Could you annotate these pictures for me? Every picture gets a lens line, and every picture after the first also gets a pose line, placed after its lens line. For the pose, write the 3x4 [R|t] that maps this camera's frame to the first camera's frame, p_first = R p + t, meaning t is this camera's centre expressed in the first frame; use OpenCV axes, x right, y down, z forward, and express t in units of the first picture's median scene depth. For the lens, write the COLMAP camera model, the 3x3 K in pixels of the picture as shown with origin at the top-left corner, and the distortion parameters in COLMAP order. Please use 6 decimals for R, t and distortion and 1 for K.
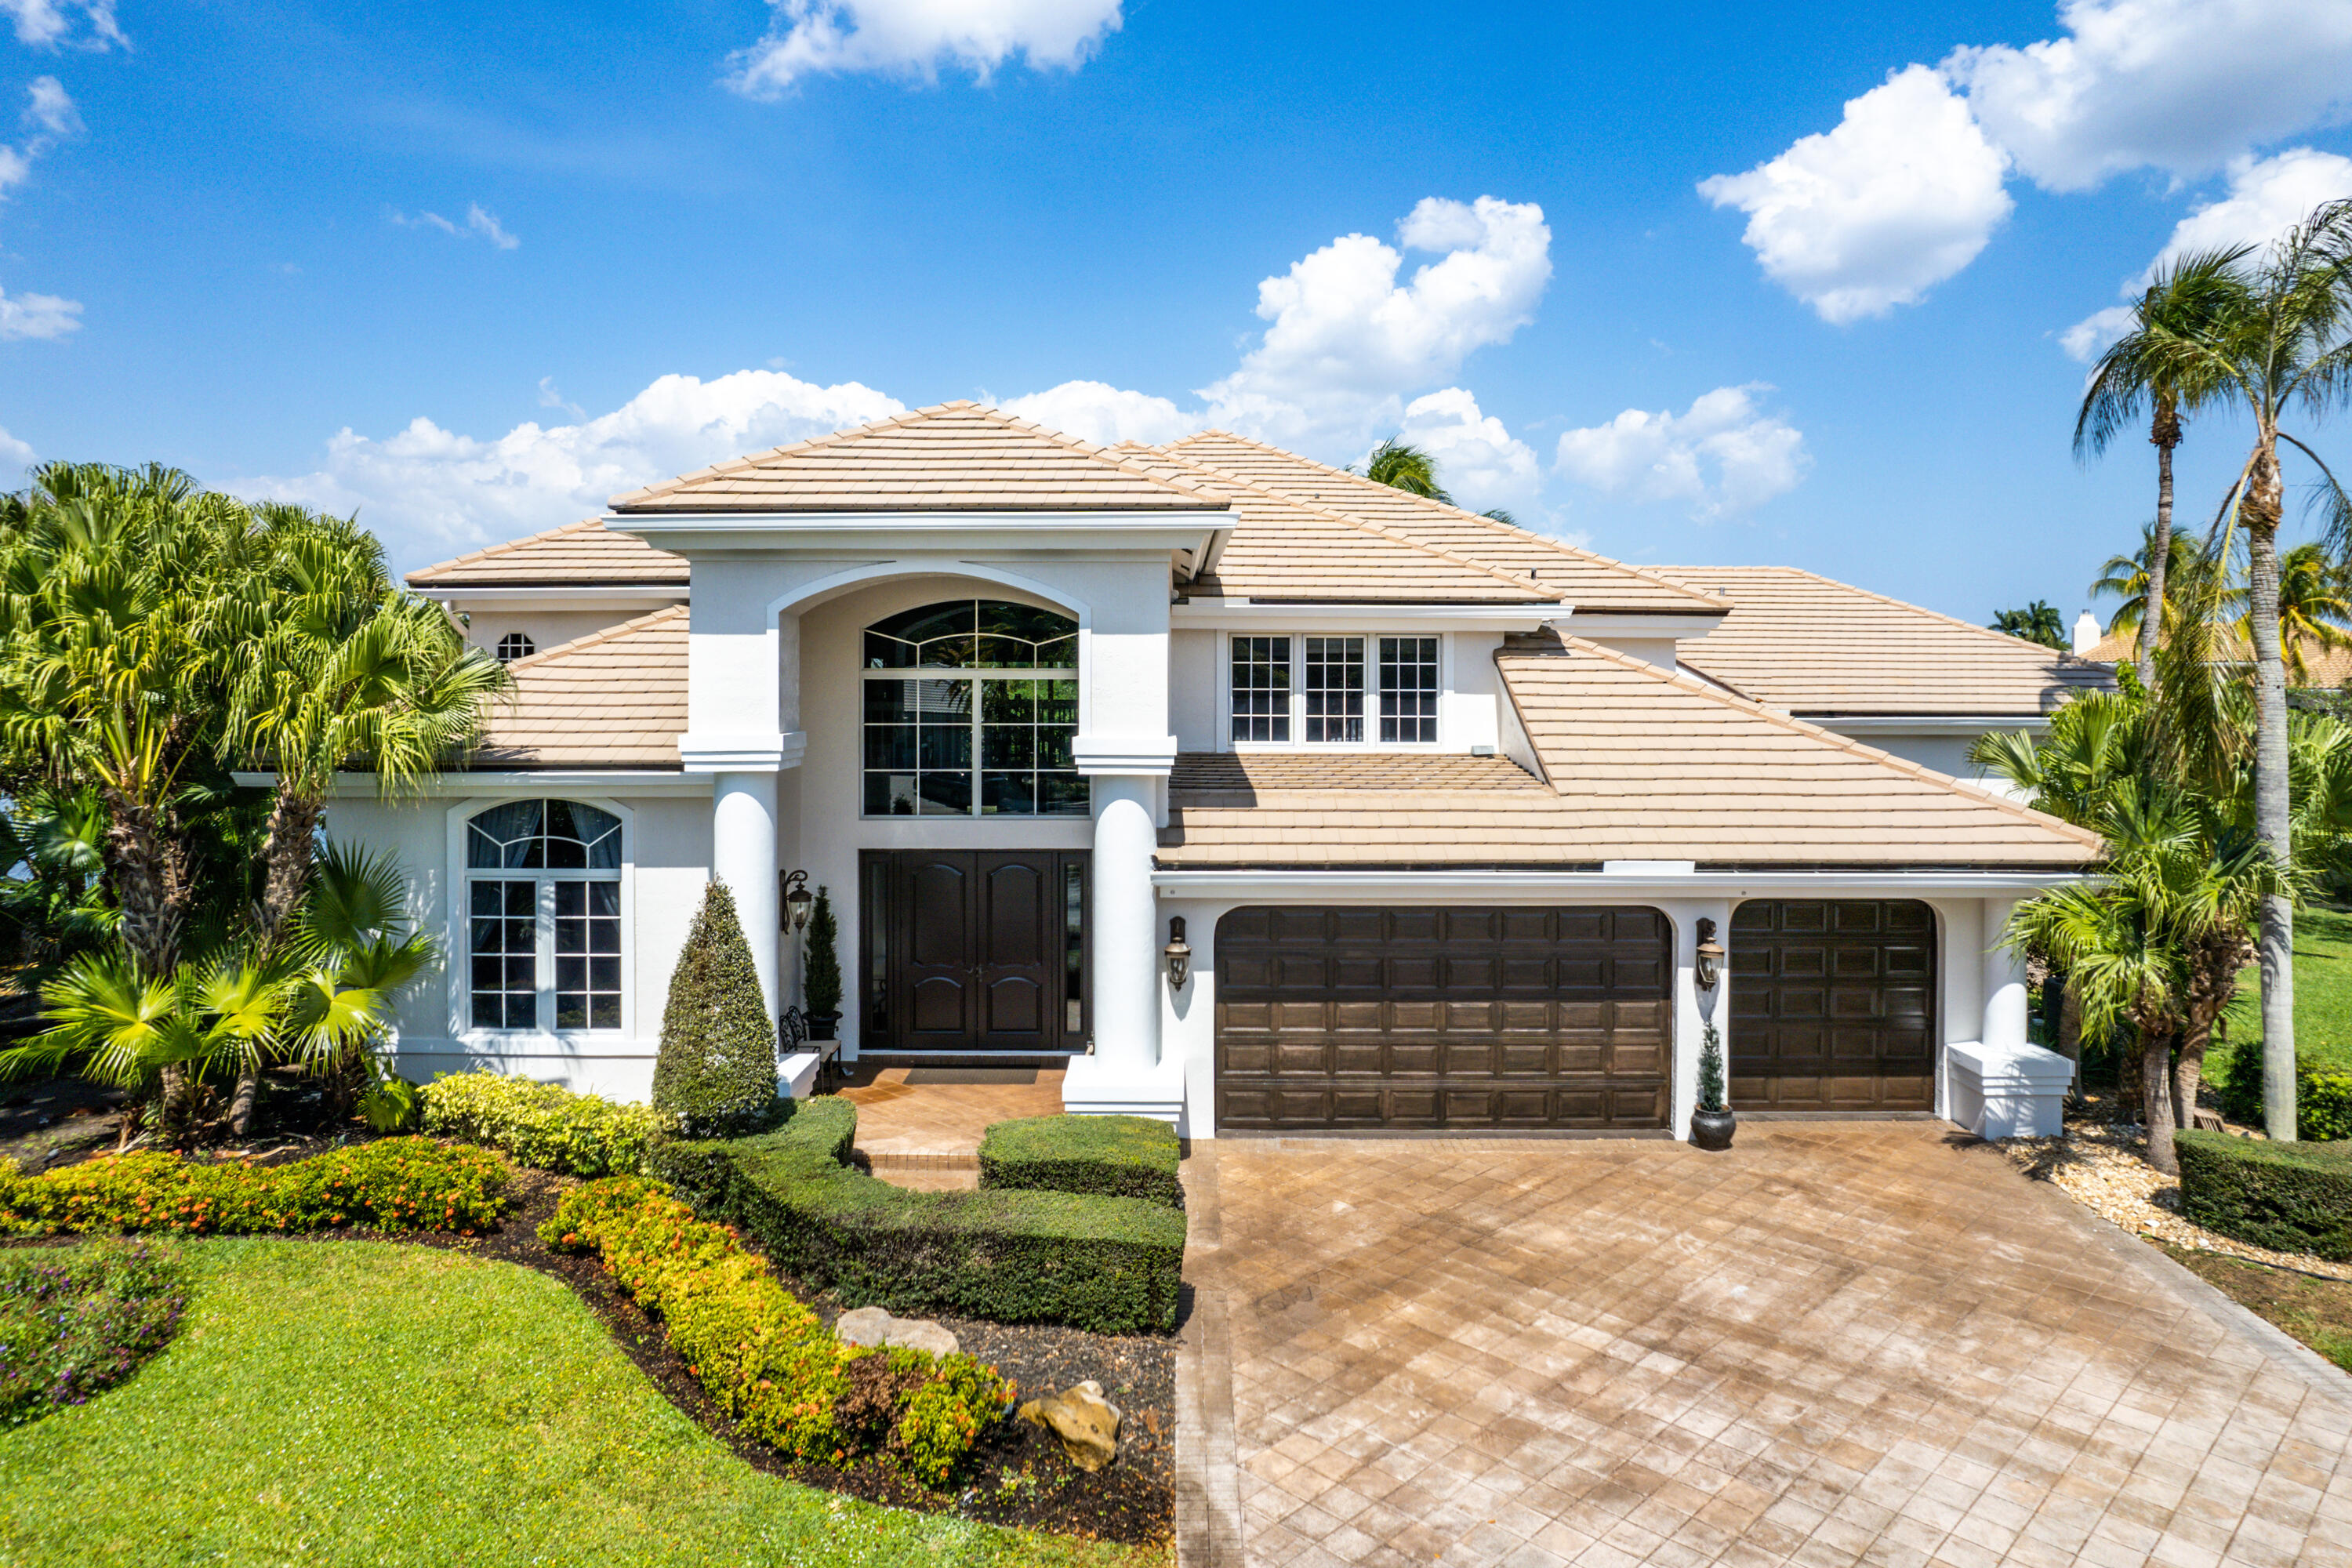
lens RADIAL K [[1558.9, 0, 1162.5], [0, 1558.9, 715.6], [0, 0, 1]] dist [-0.064197, 0.051064]
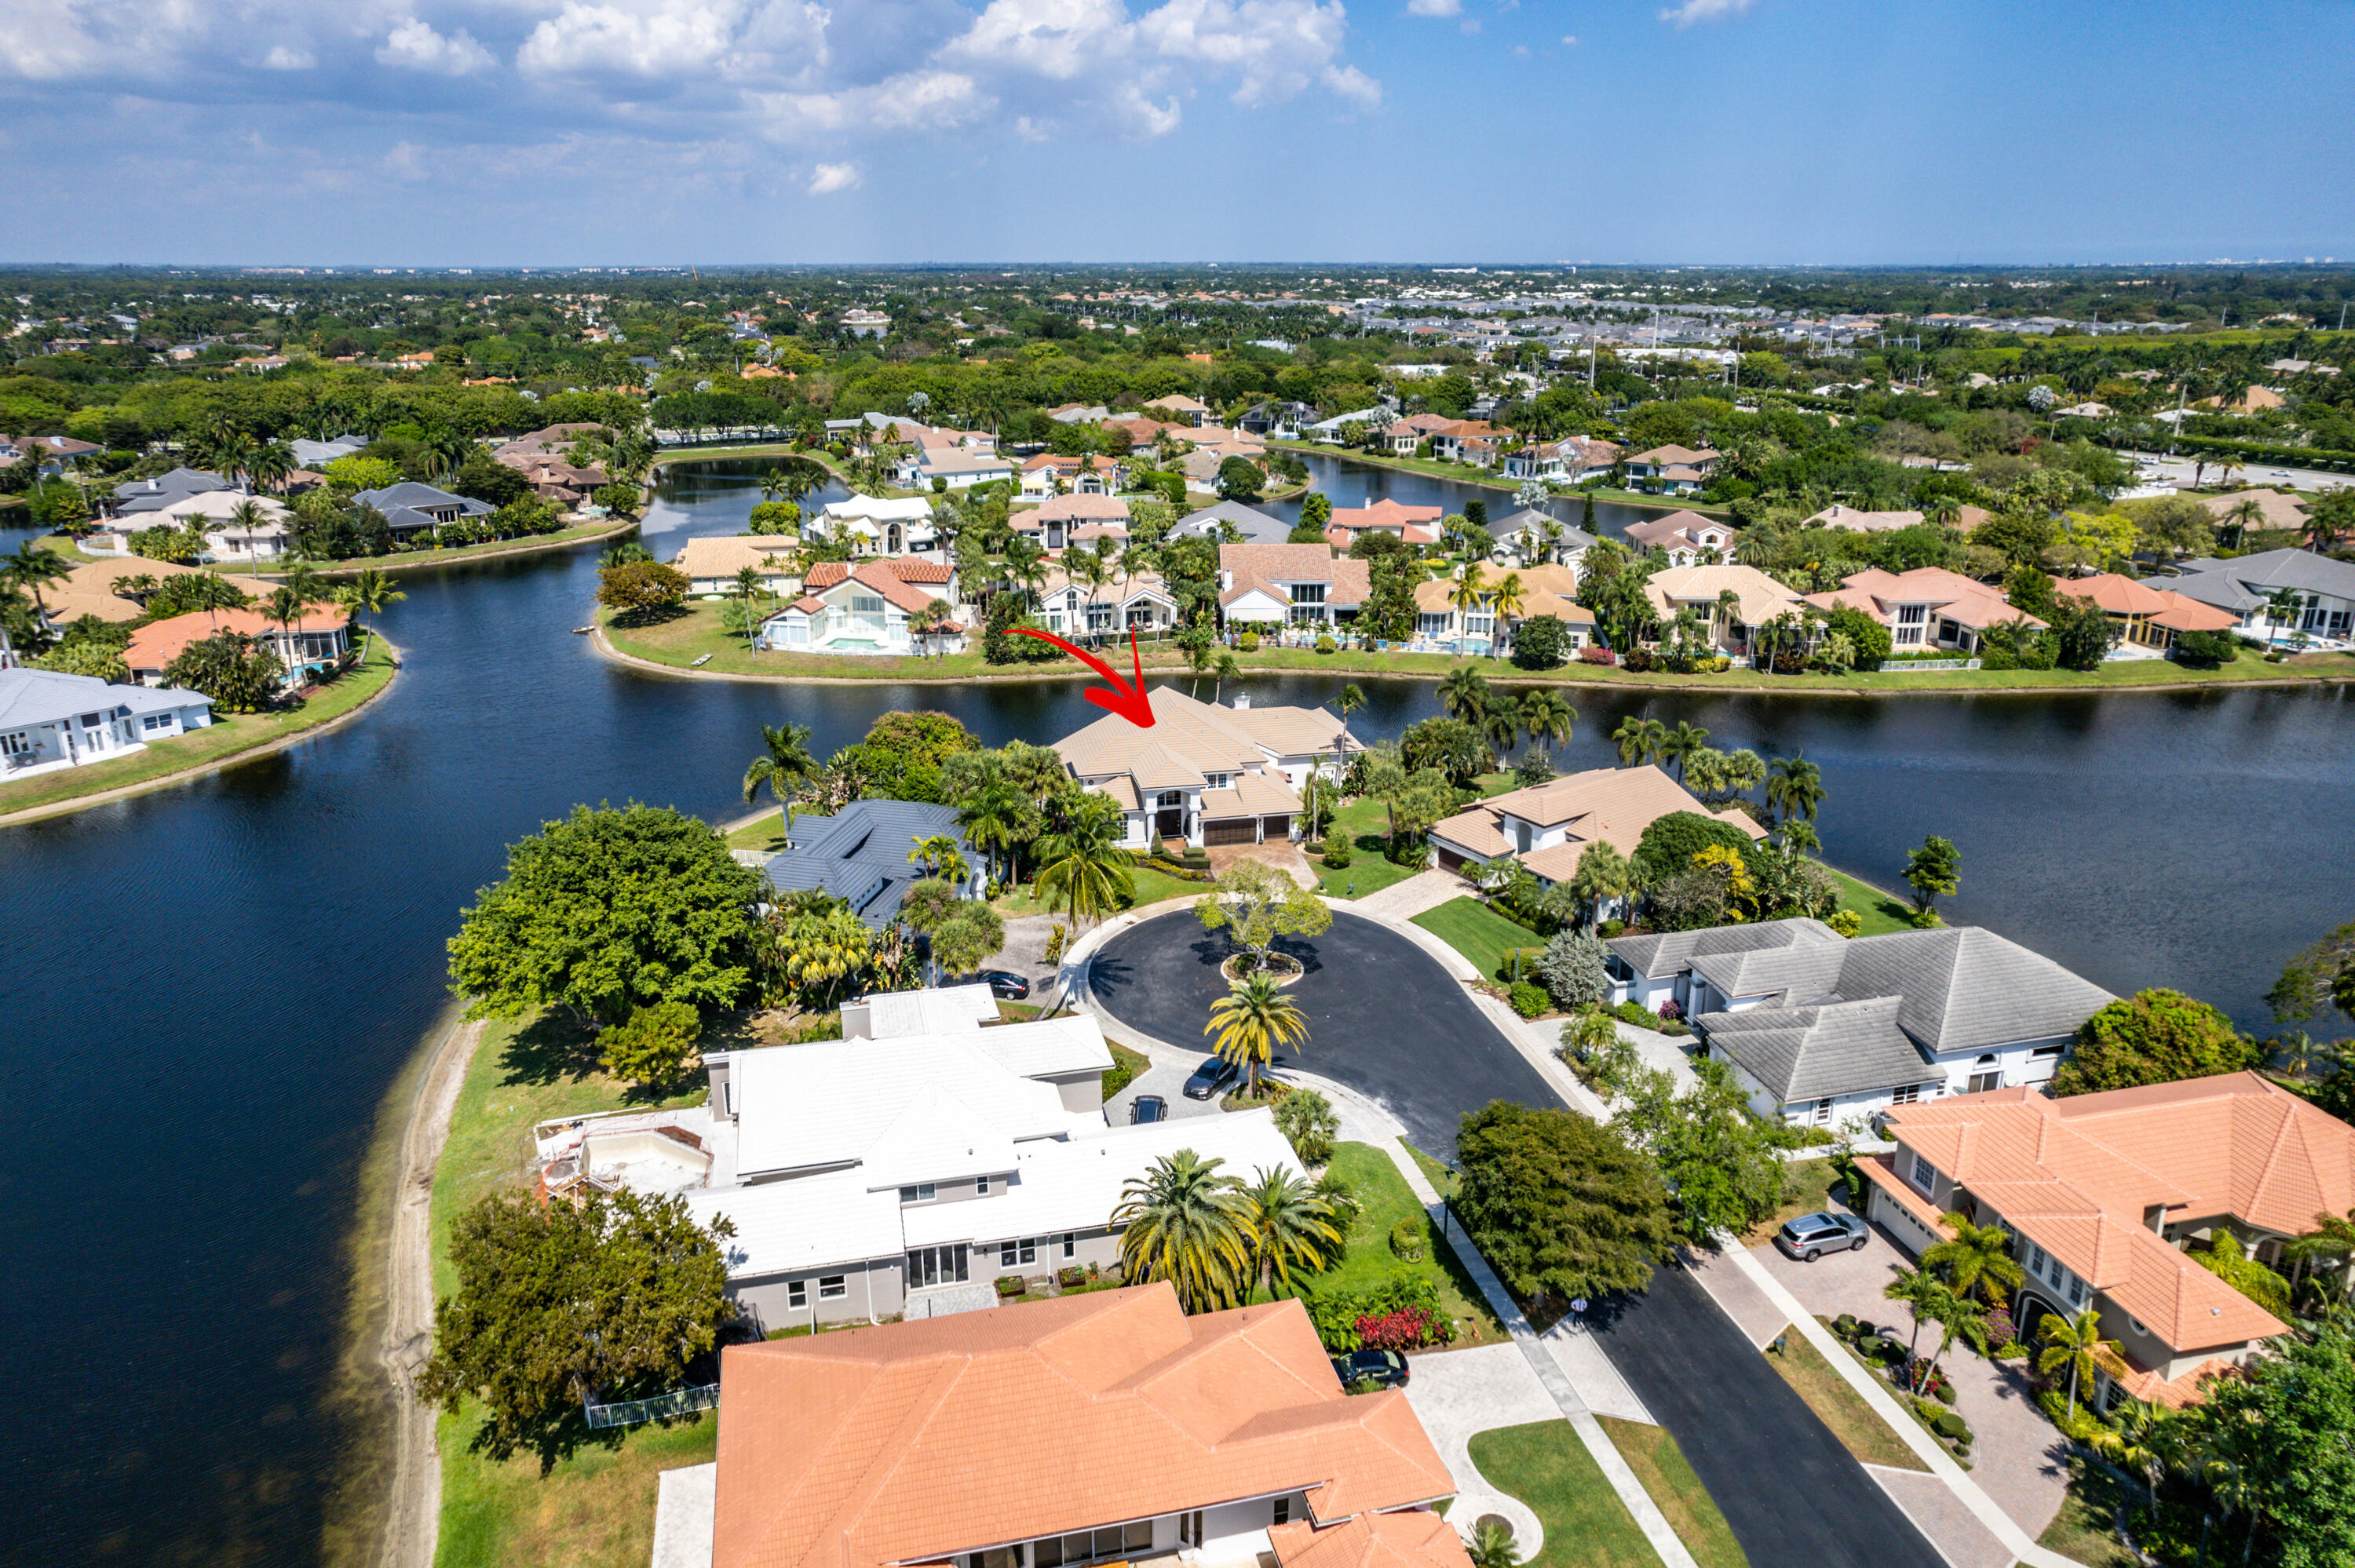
lens RADIAL K [[1490.3, 0, 1171.1], [0, 1490.3, 856.7], [0, 0, 1]] dist [-0.059161, 0.088104]
pose [[0.979465, -0.079382, 0.185328, -1.657647], [0.008126, 0.934021, 0.357126, -2.594669], [-0.201450, -0.348287, 0.915486, -6.455304]]
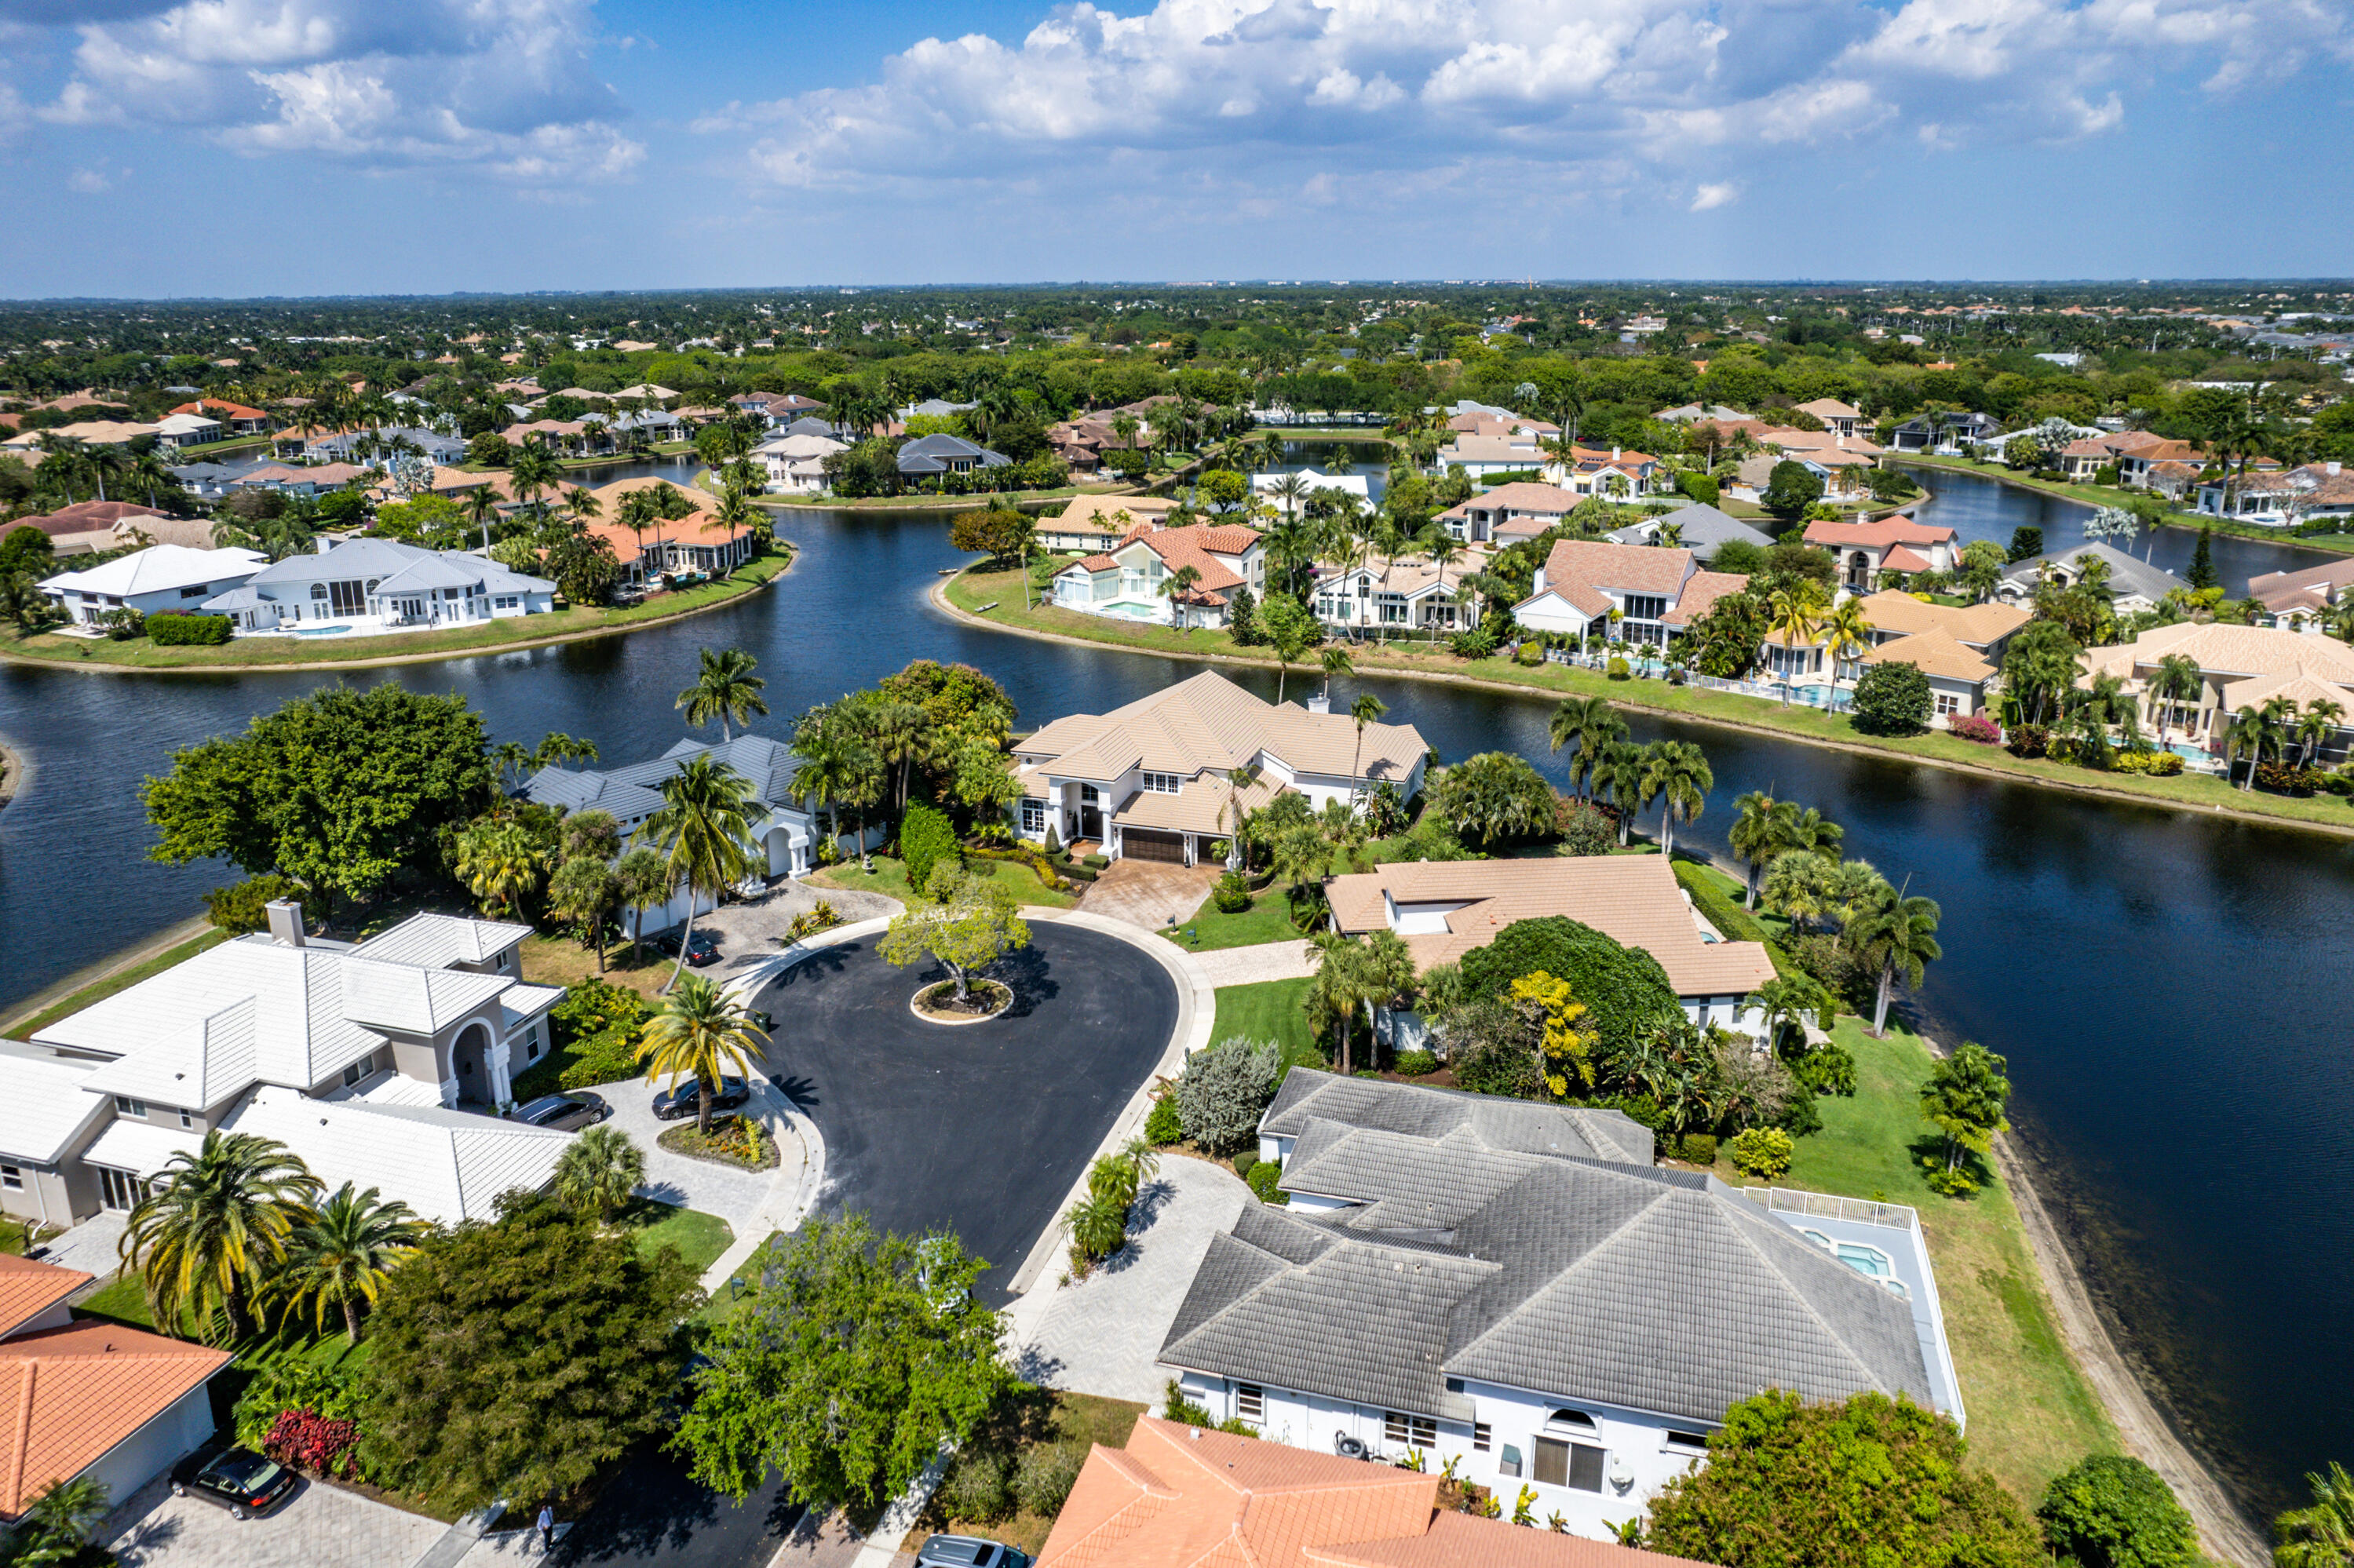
lens RADIAL K [[1519.0, 0, 1167.7], [0, 1519.0, 790.1], [0, 0, 1]] dist [-0.062110, 0.050024]
pose [[0.945713, 0.095661, -0.310605, 2.332766], [0.003142, 0.952965, 0.303065, -2.099596], [0.324987, -0.287589, 0.900931, -5.026310]]
